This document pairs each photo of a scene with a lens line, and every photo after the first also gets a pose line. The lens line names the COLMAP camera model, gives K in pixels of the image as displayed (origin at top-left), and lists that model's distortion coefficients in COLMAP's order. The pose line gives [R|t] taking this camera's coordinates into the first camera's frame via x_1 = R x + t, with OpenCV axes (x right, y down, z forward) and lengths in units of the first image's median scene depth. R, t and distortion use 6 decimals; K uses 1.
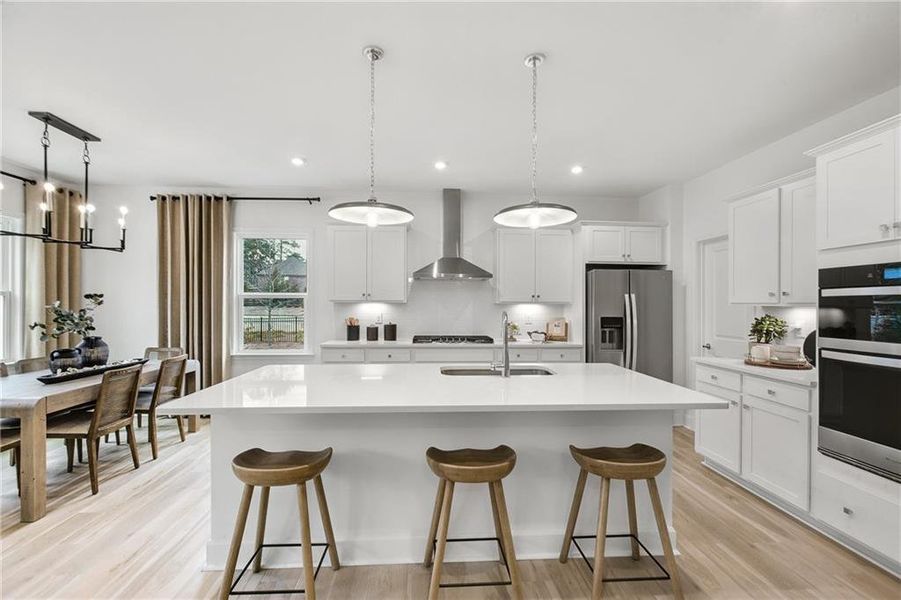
lens RADIAL K [[414.5, 0, 450.5], [0, 414.5, 300.0], [0, 0, 1]] dist [0.003471, 0.001409]
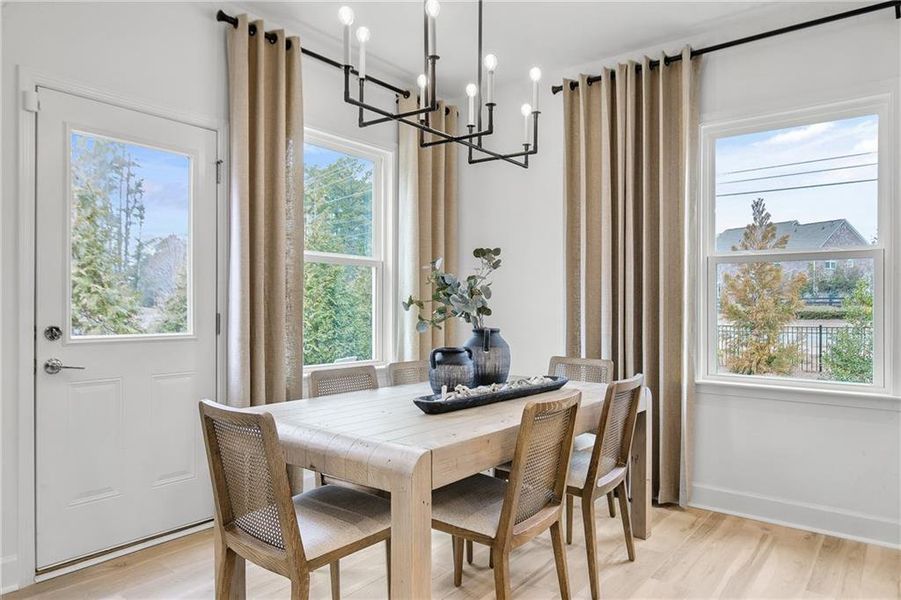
lens RADIAL K [[545.1, 0, 450.5], [0, 545.1, 300.0], [0, 0, 1]] dist [-0.001377, 0.000458]
pose [[0.766204, -0.010774, -0.642507, -0.447654], [0.000579, 0.999871, -0.016075, 0.063667], [0.642597, 0.011945, 0.766111, 0.437471]]
